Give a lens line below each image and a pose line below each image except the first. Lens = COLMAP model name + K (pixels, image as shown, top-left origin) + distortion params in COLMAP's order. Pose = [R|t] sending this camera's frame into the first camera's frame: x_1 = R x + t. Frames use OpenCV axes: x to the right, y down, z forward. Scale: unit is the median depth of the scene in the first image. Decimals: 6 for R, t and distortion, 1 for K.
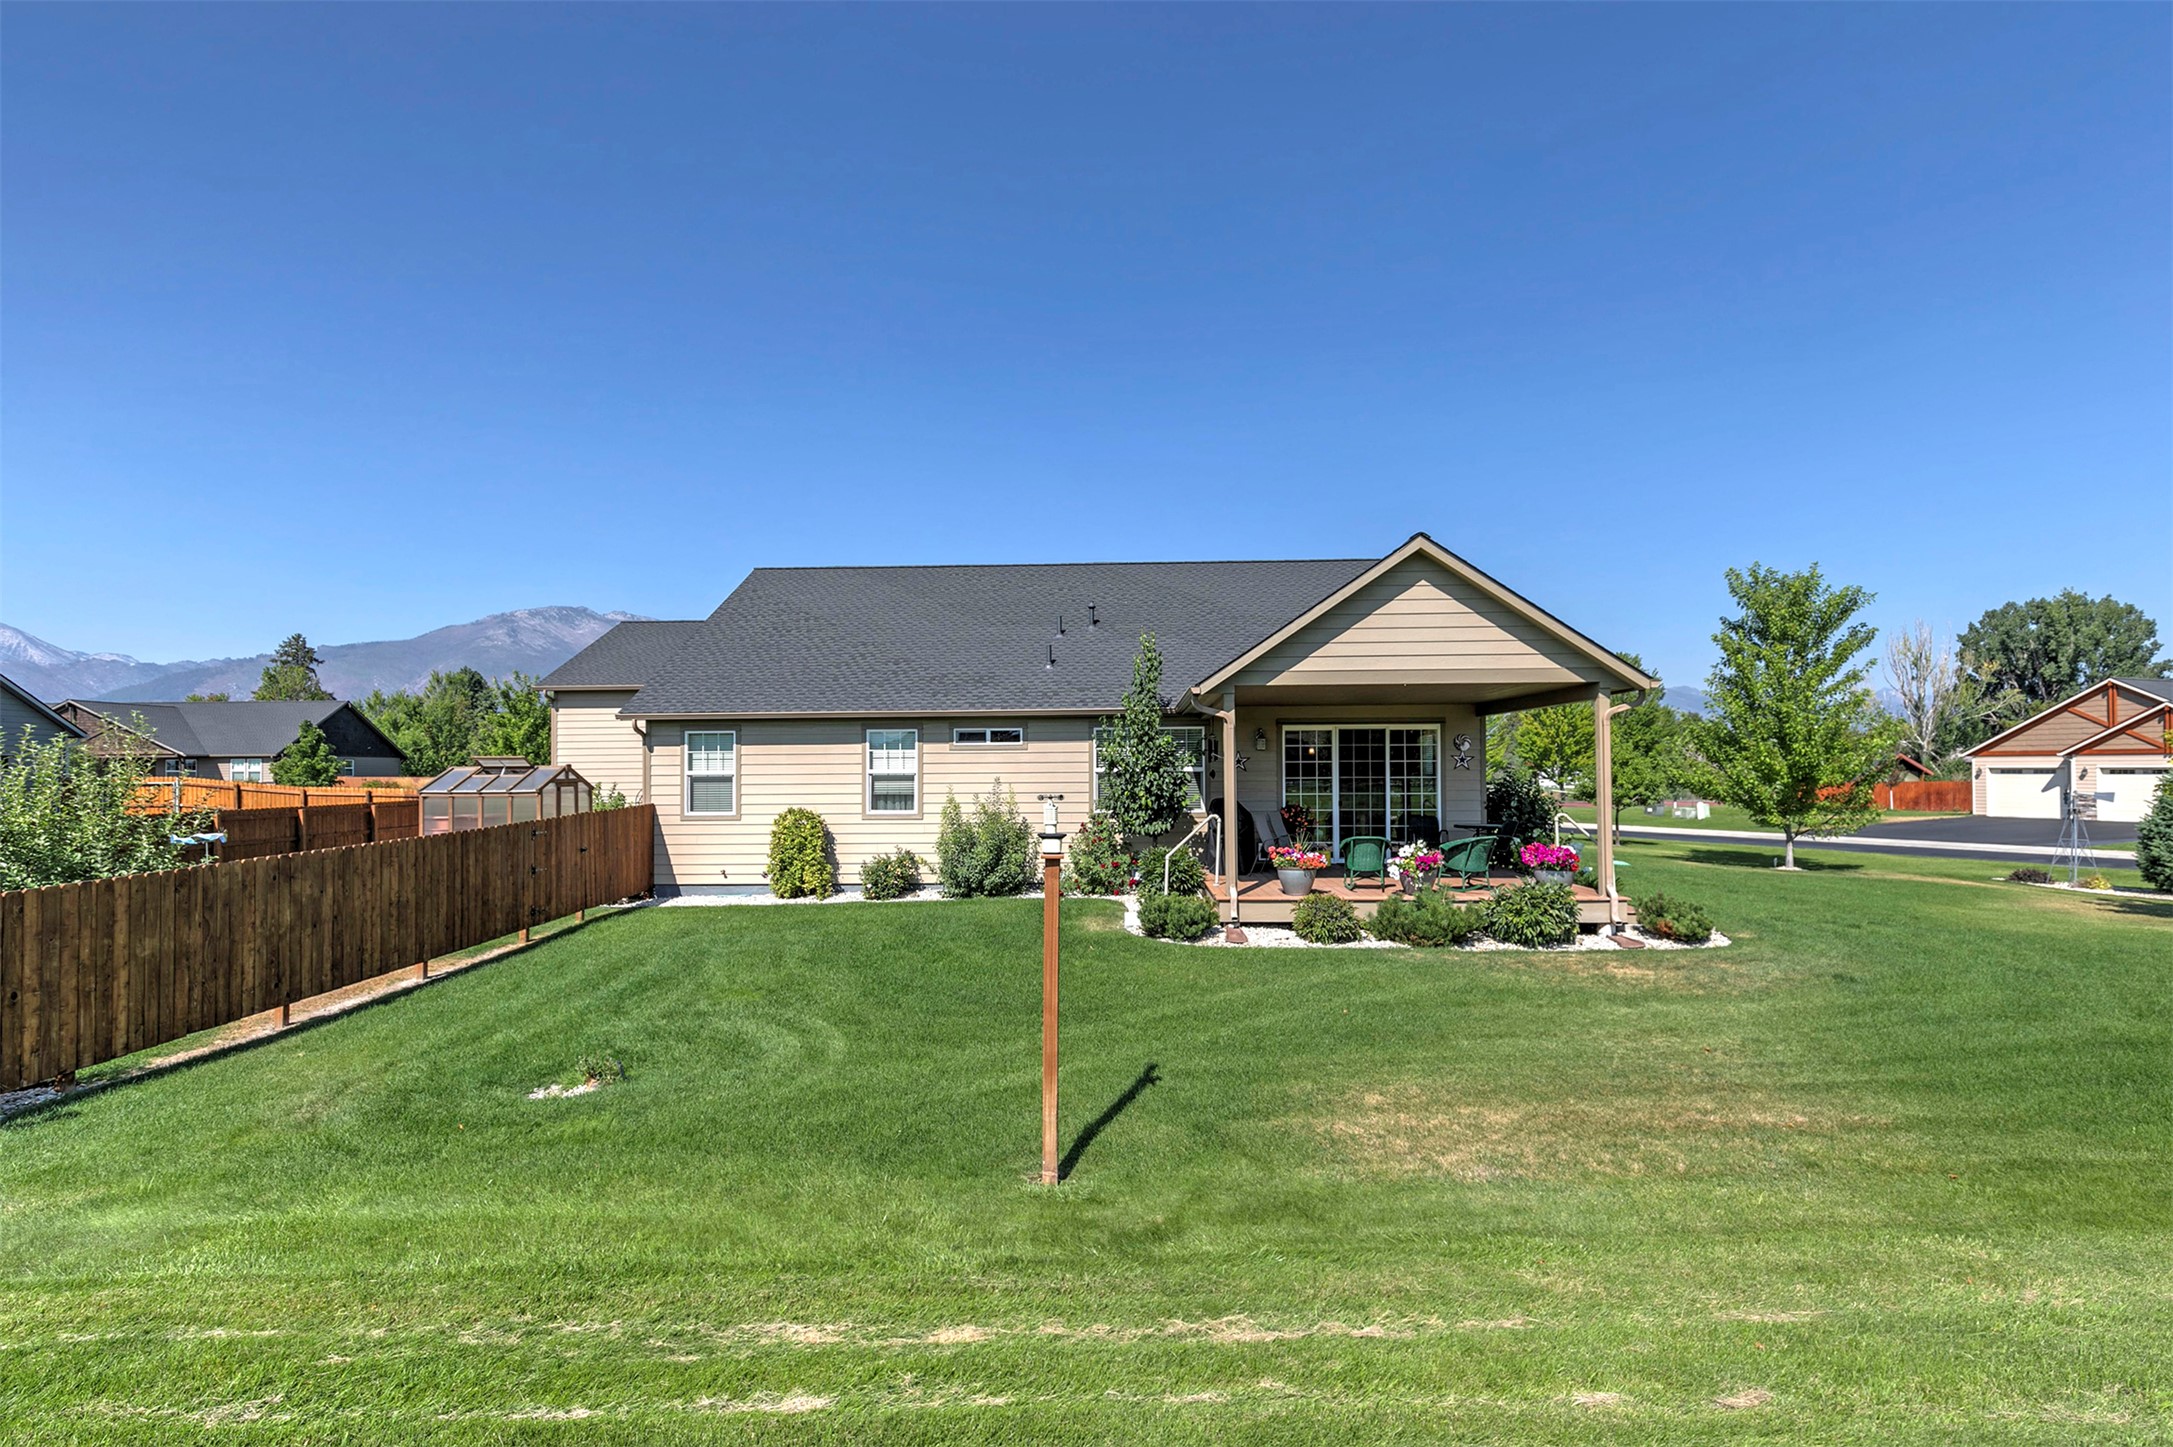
lens RADIAL K [[1041.5, 0, 1081.6], [0, 1041.5, 727.8], [0, 0, 1]] dist [-0.001209, 0.000012]
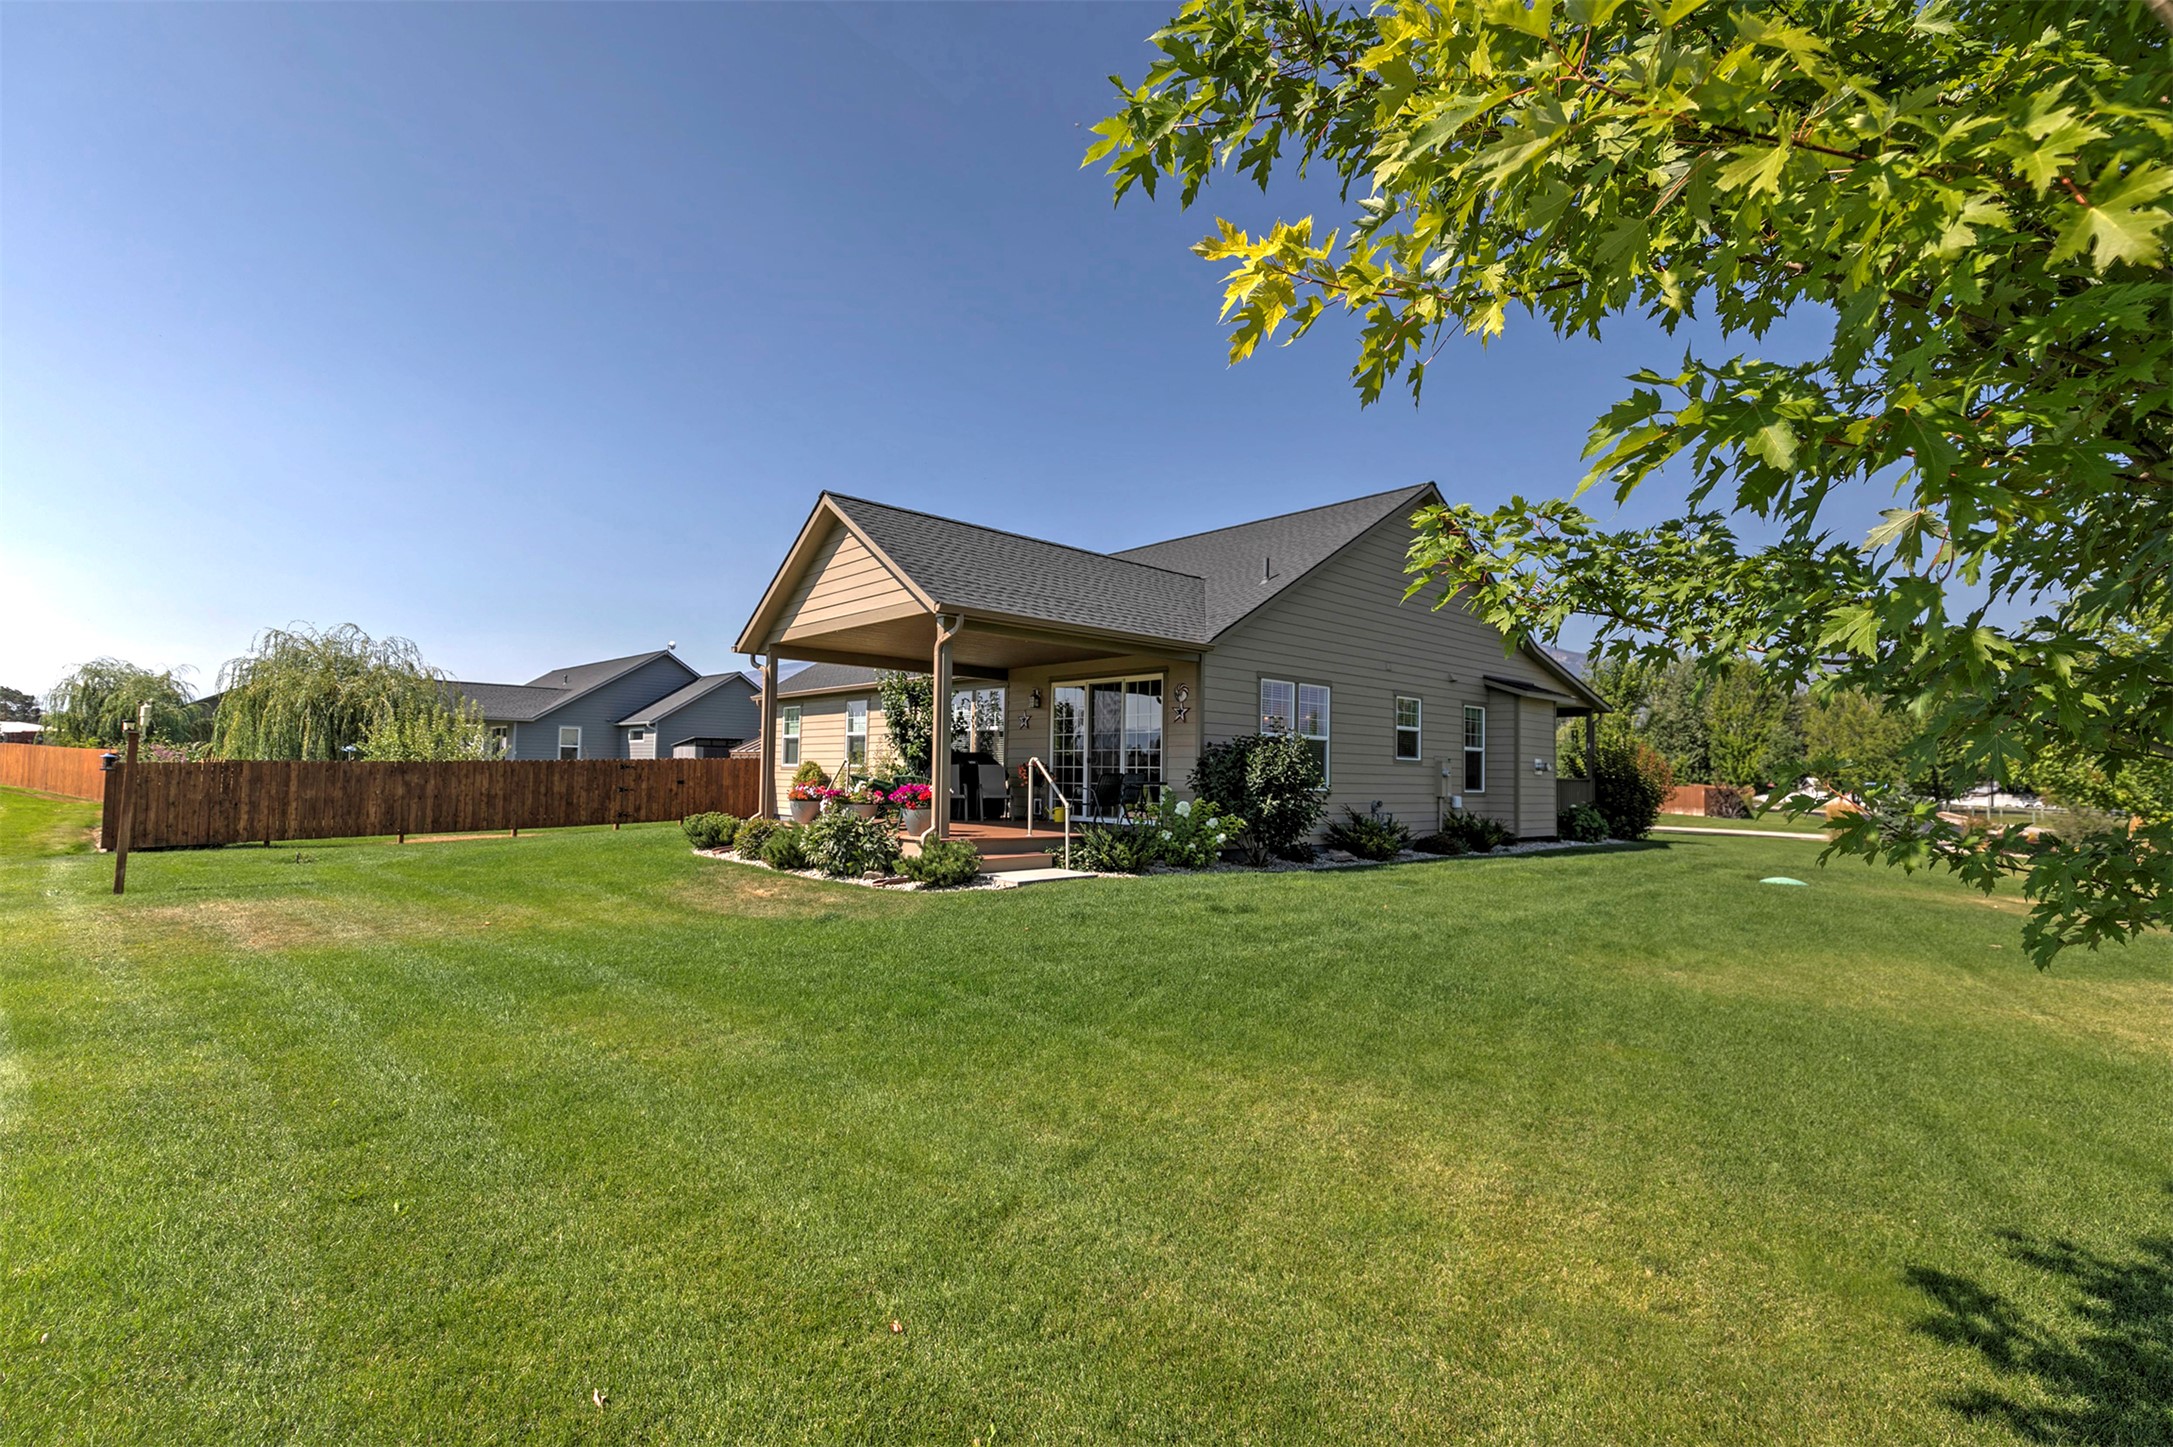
lens RADIAL K [[1002.2, 0, 1103.2], [0, 1002.2, 710.8], [0, 0, 1]] dist [0.005354, -0.000479]
pose [[0.705103, -0.028609, -0.708527, 1.252701], [0.006252, 0.999398, -0.034132, 0.079262], [0.709077, 0.019637, 0.704857, 0.466984]]
